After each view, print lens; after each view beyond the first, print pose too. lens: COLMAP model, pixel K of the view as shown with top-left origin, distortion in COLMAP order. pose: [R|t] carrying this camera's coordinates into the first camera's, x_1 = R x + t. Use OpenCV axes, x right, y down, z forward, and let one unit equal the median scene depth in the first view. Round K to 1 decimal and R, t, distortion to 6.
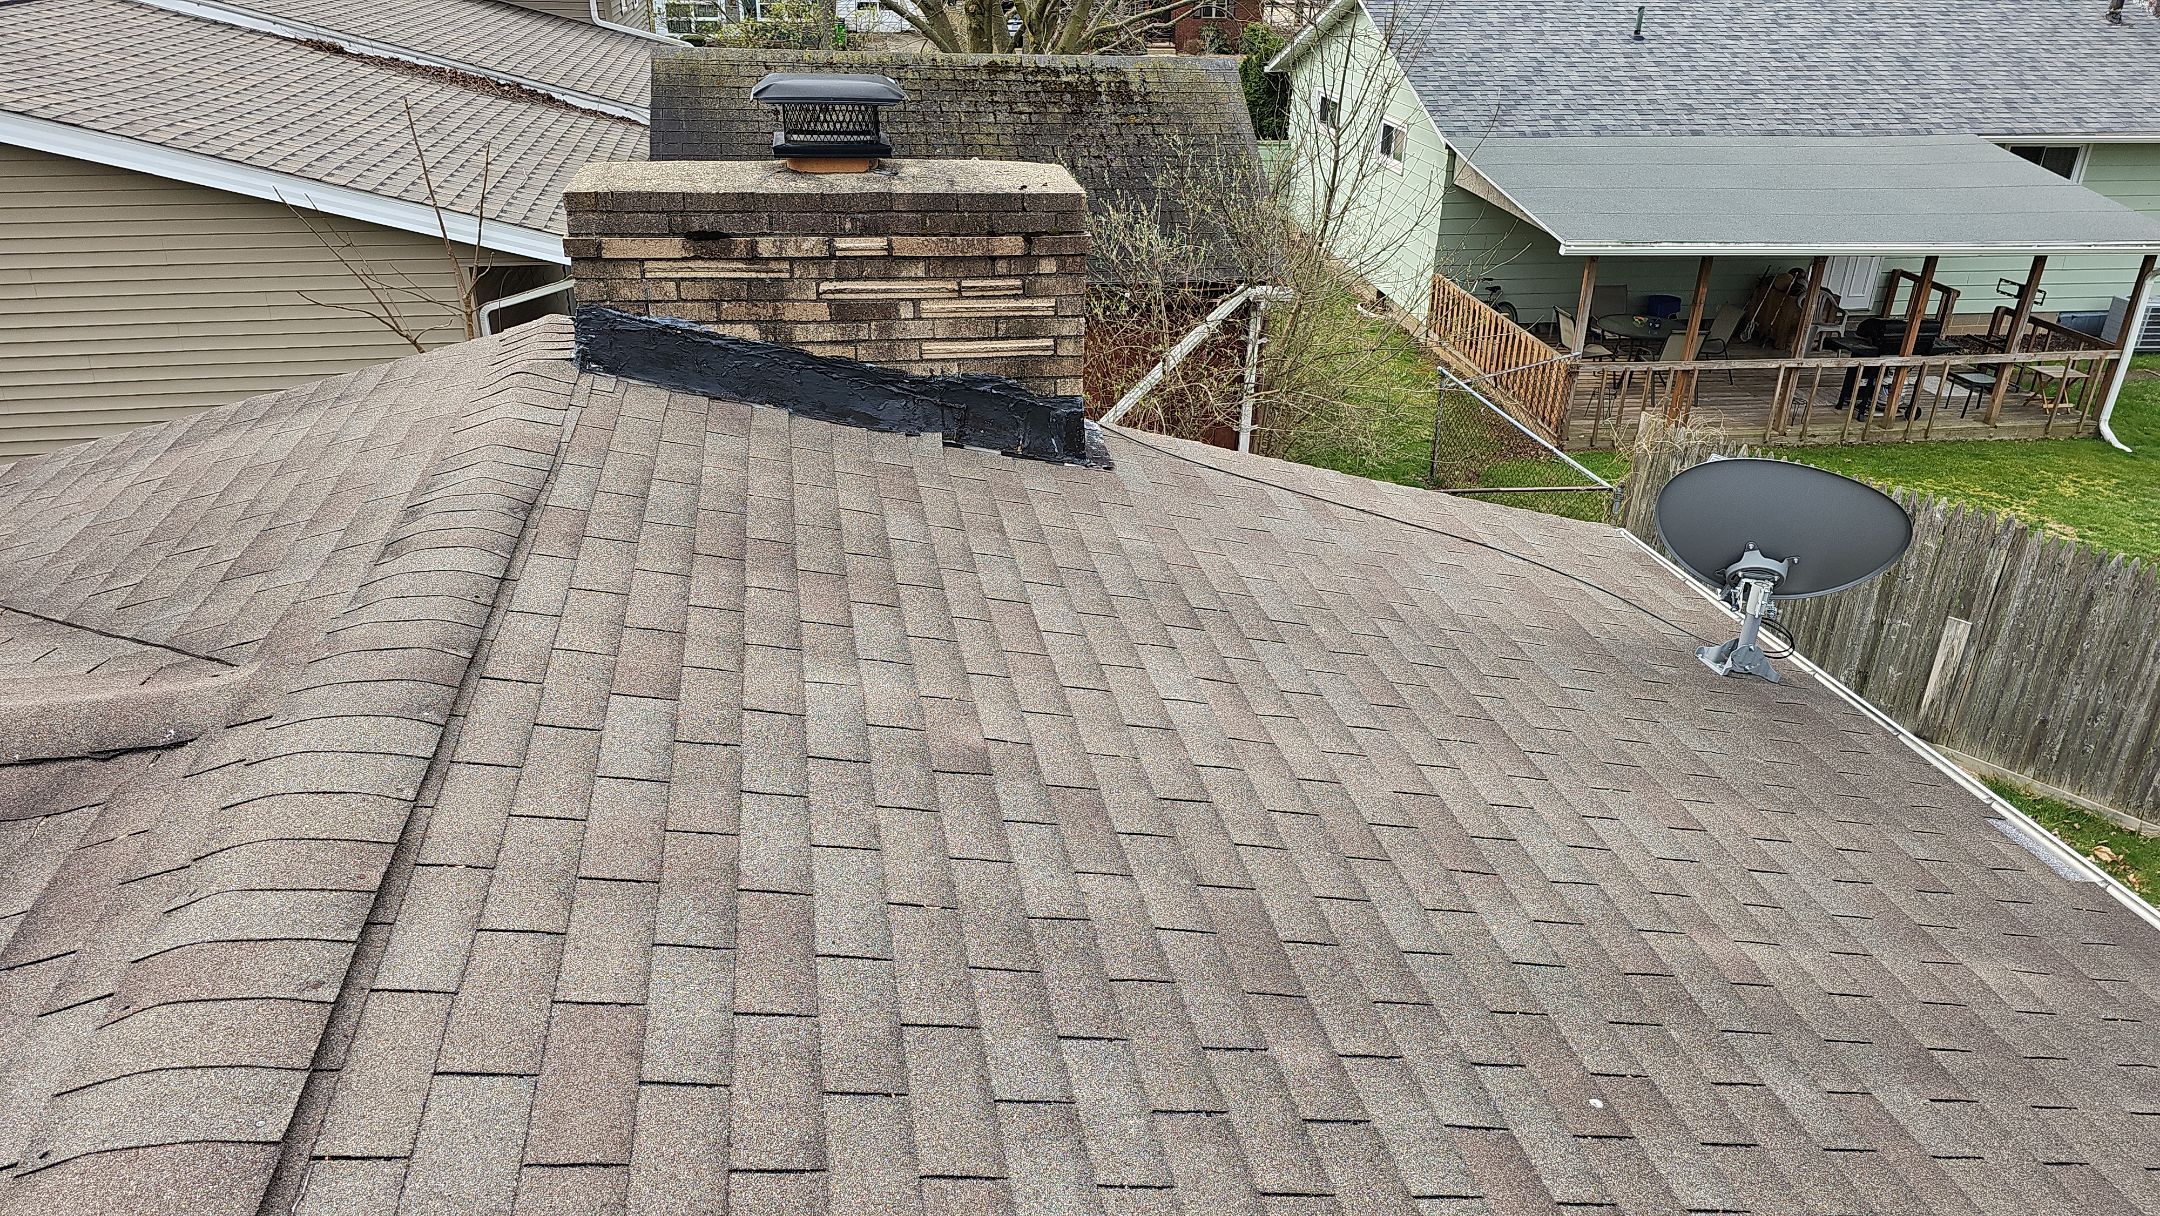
lens RADIAL K [[1459.5, 0, 1091.6], [0, 1459.5, 605.2], [0, 0, 1]] dist [0.082877, -0.075029]
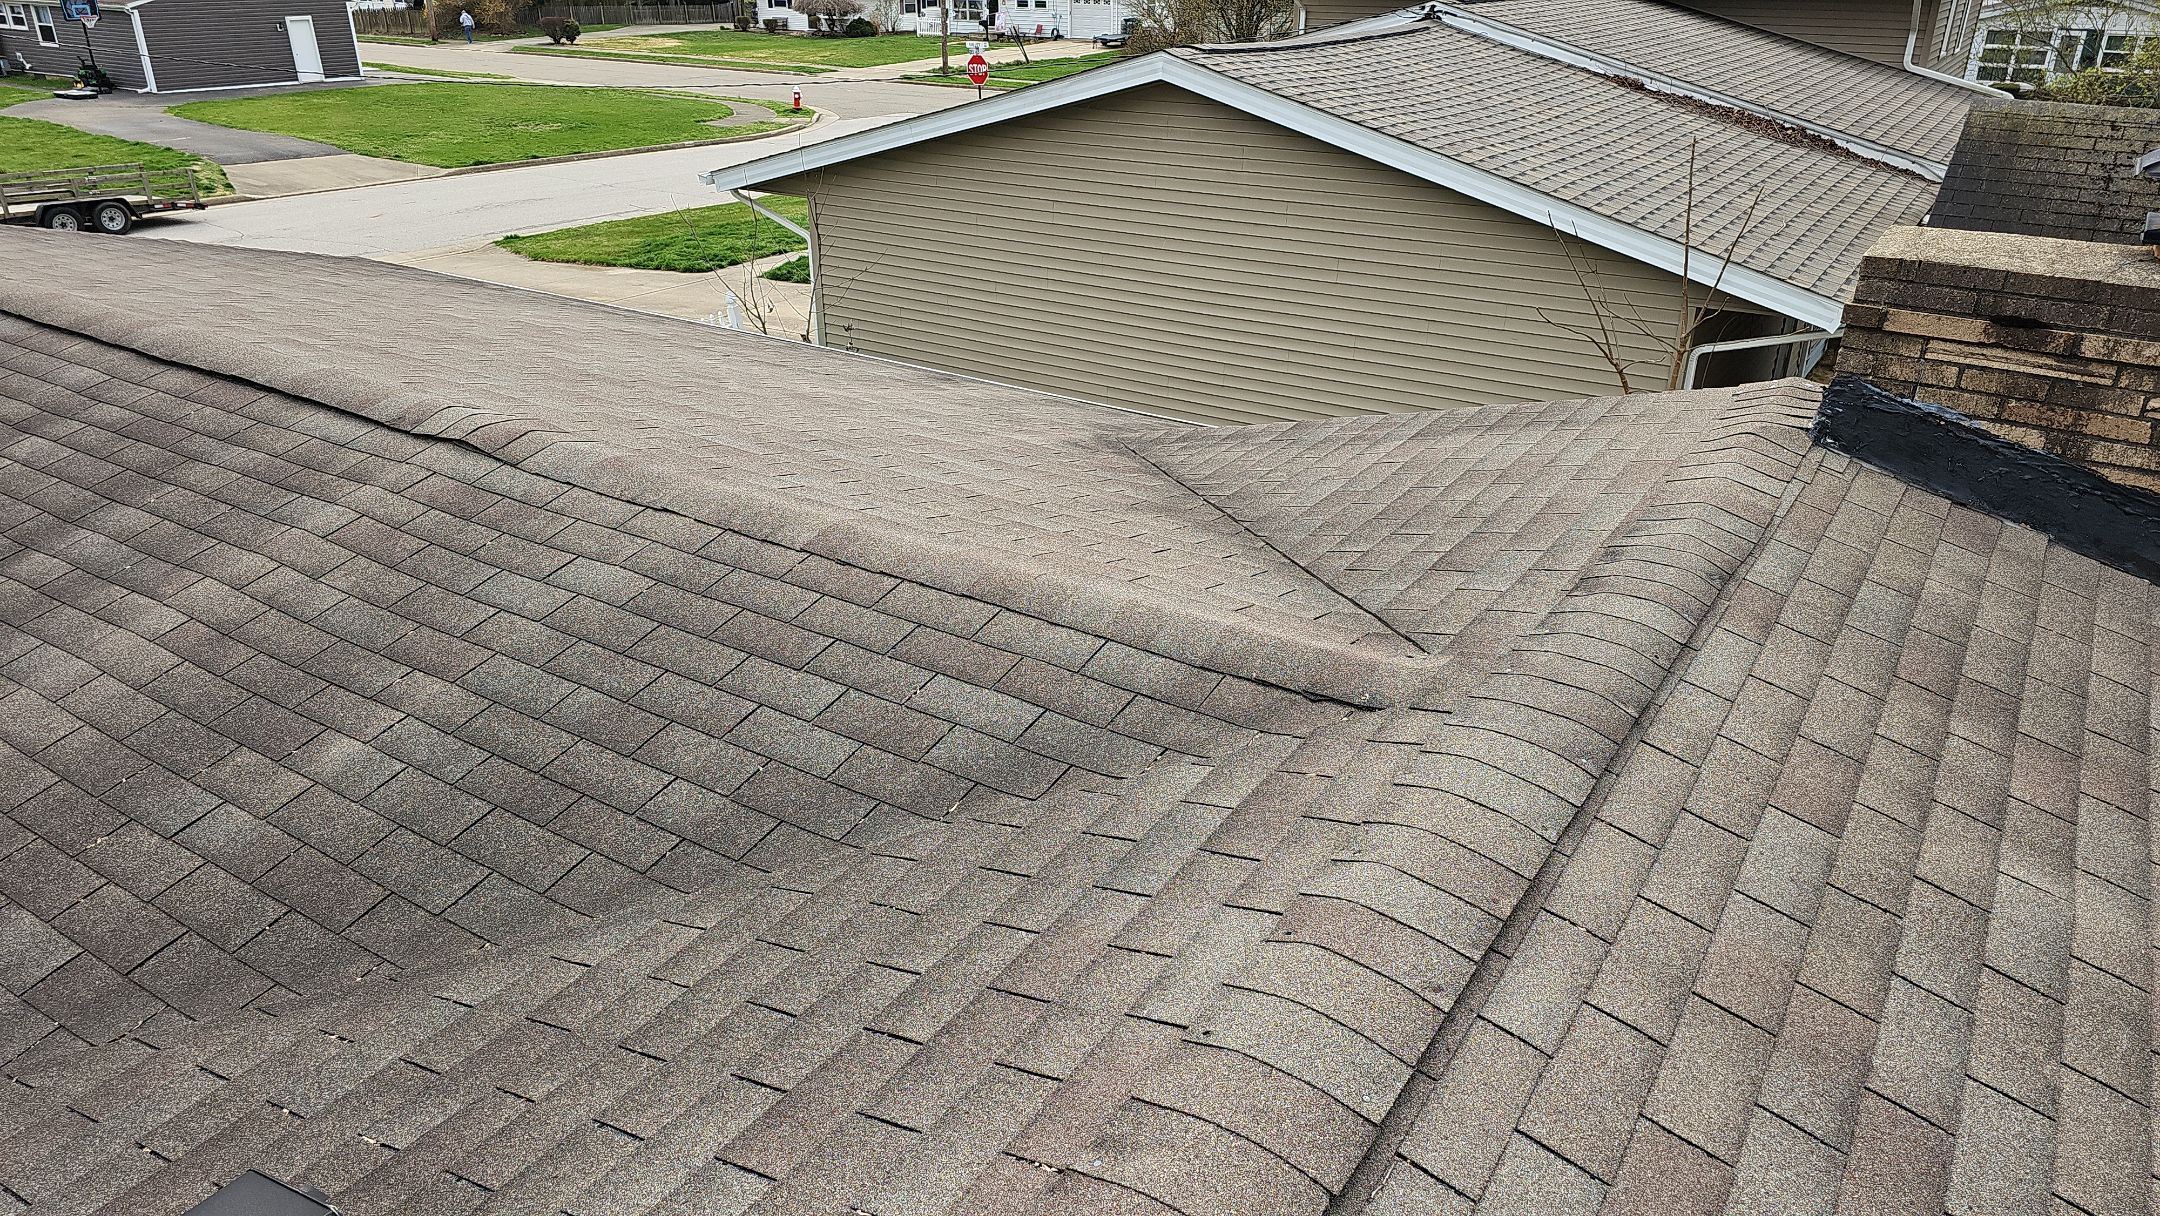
lens RADIAL K [[1459.5, 0, 1091.6], [0, 1459.5, 605.2], [0, 0, 1]] dist [0.082877, -0.075029]
pose [[0.718329, 0.282055, -0.635963, -0.048654], [-0.296026, 0.951165, 0.087484, -0.008595], [0.629581, 0.125419, 0.766745, 0.008473]]
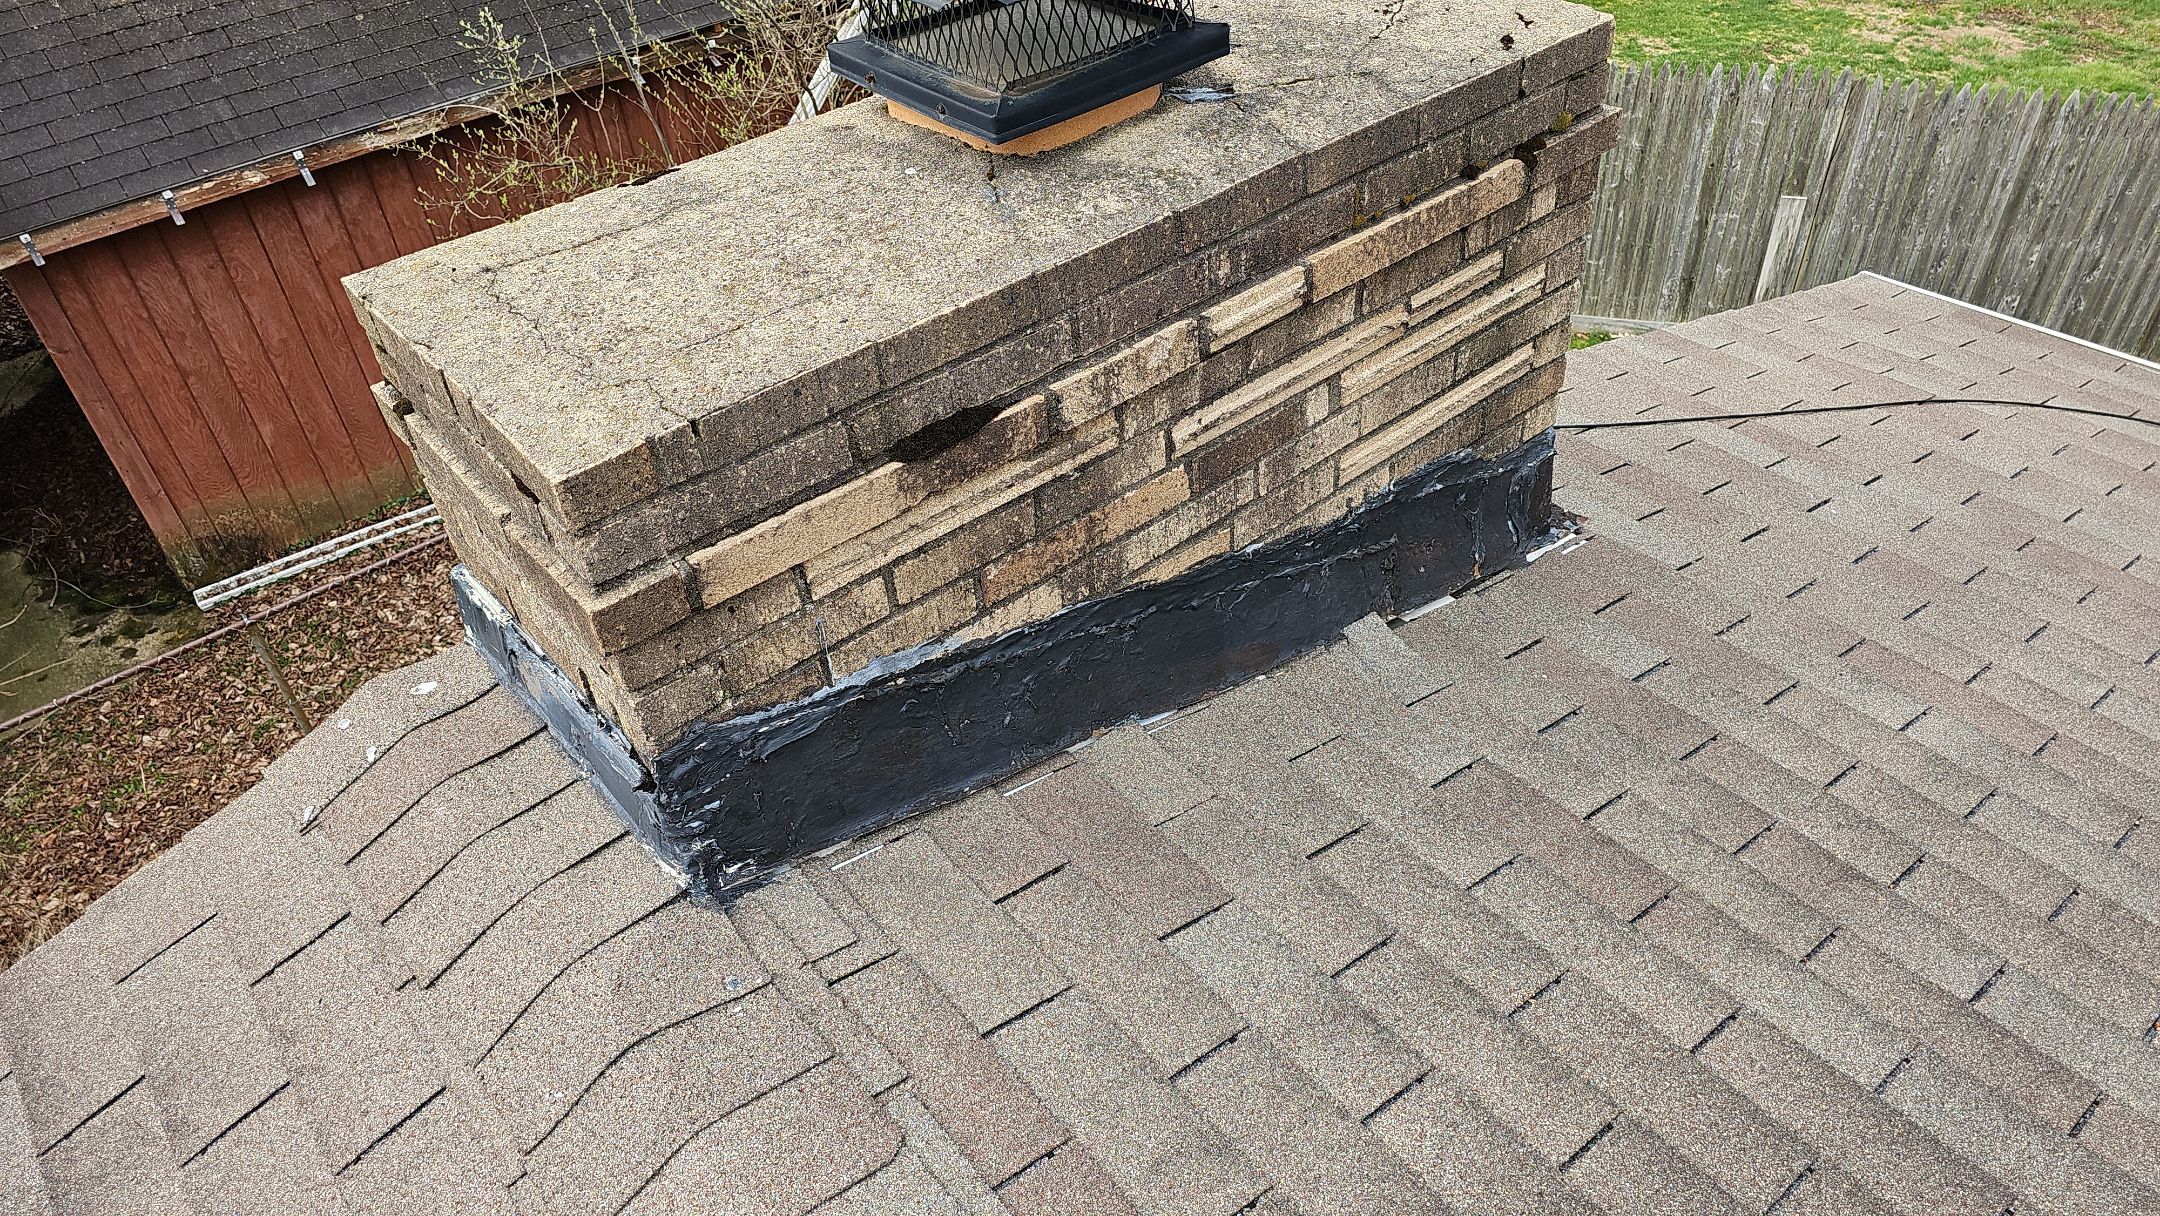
lens RADIAL K [[1459.5, 0, 1091.6], [0, 1459.5, 605.2], [0, 0, 1]] dist [0.082877, -0.075029]
pose [[0.873155, -0.370127, 0.317186, -0.351049], [0.283986, 0.915142, 0.286125, -0.297914], [-0.396173, -0.159755, 0.904171, 0.651582]]
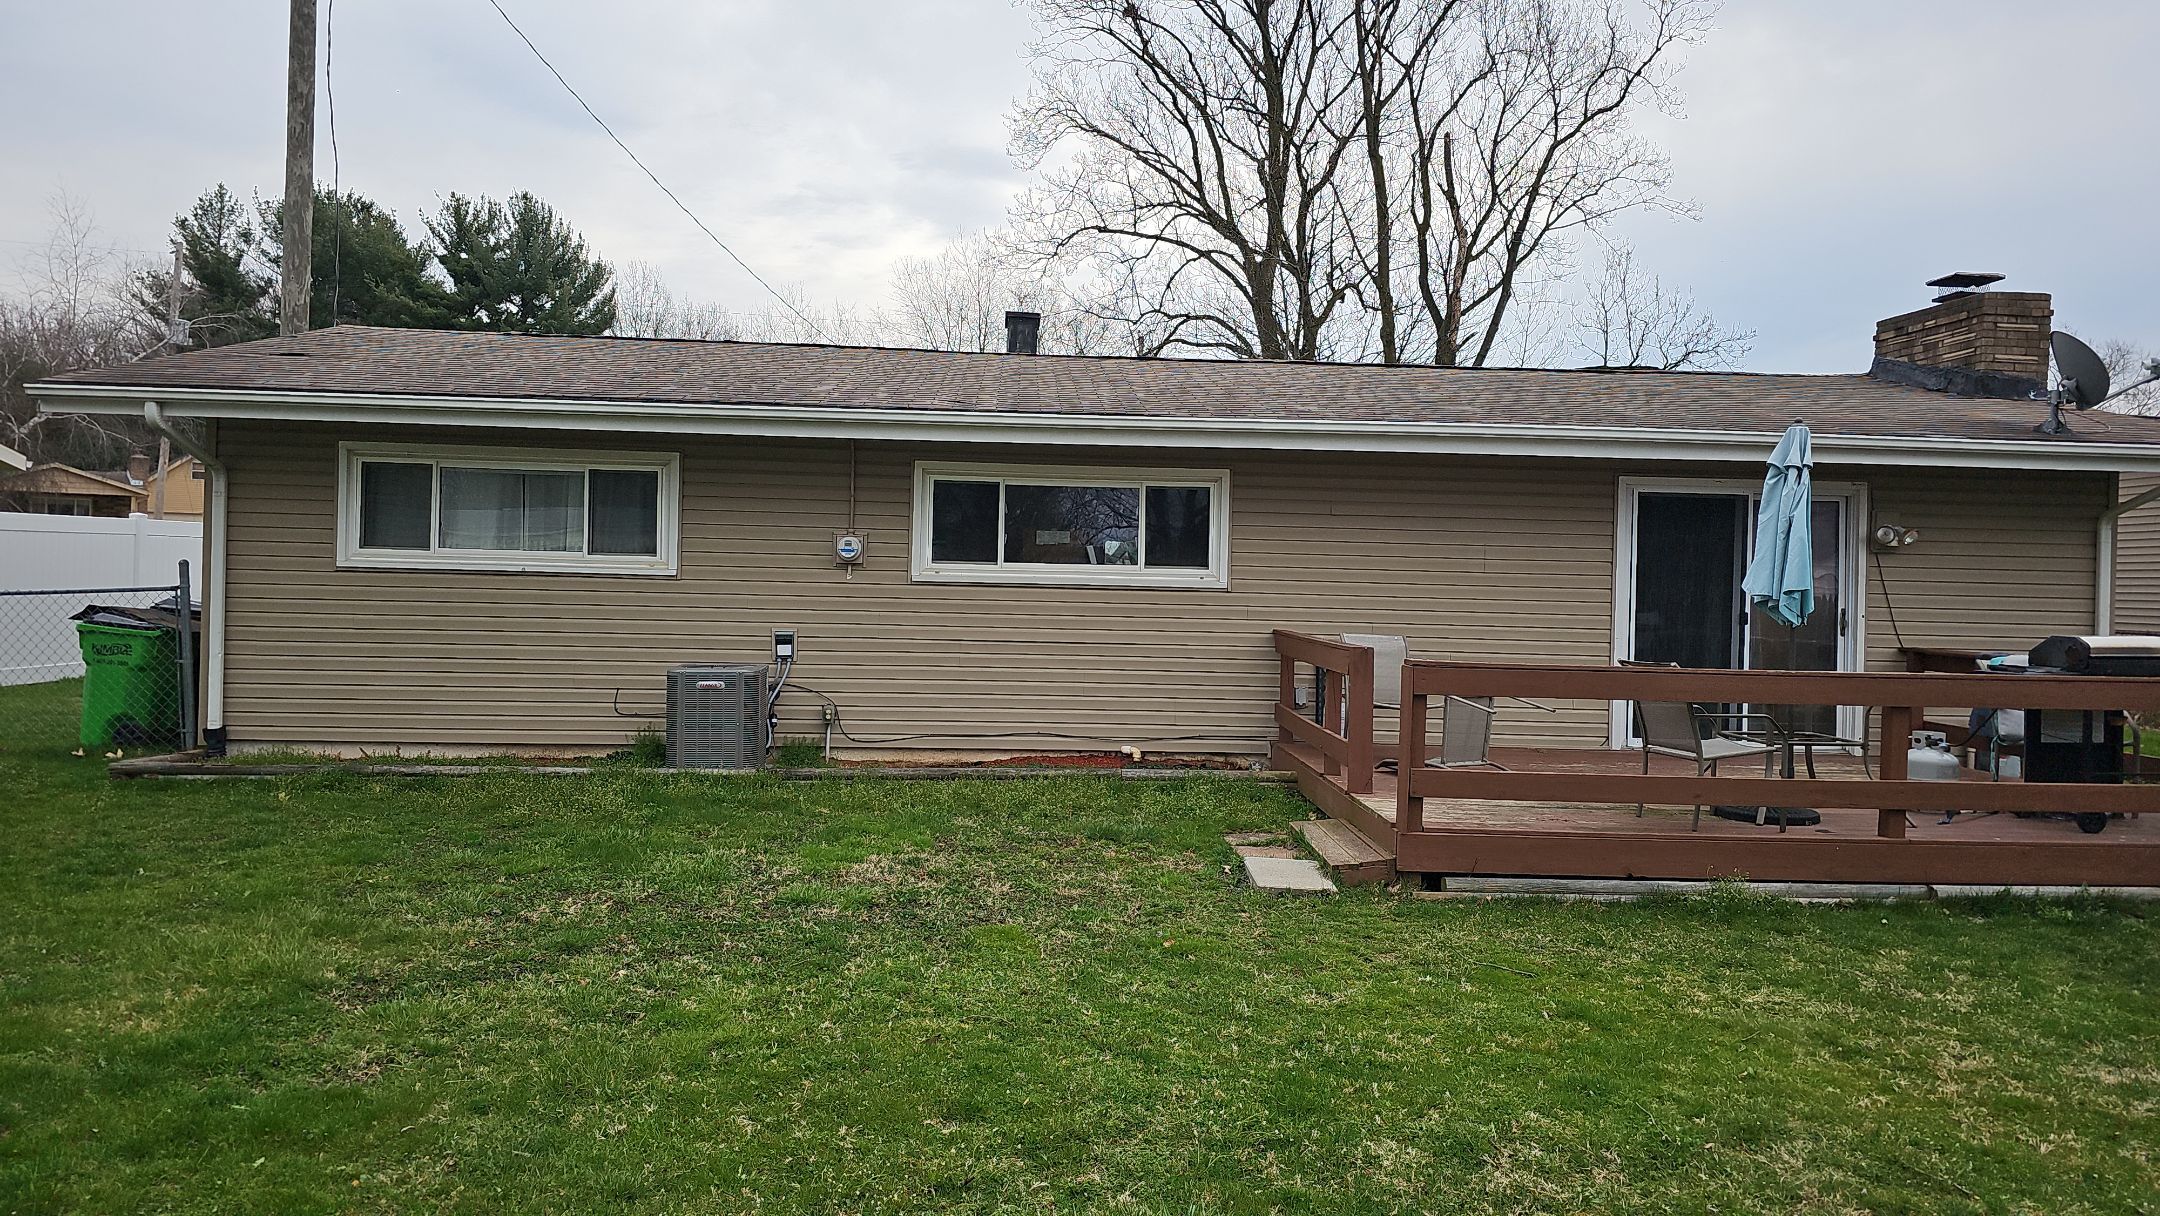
lens RADIAL K [[1459.5, 0, 1091.6], [0, 1459.5, 605.2], [0, 0, 1]] dist [0.082877, -0.075029]
pose [[-0.136102, -0.004246, -0.990686, 2.979902], [-0.447687, 0.892328, 0.057679, 0.823312], [0.883772, 0.451368, -0.123349, 0.152685]]
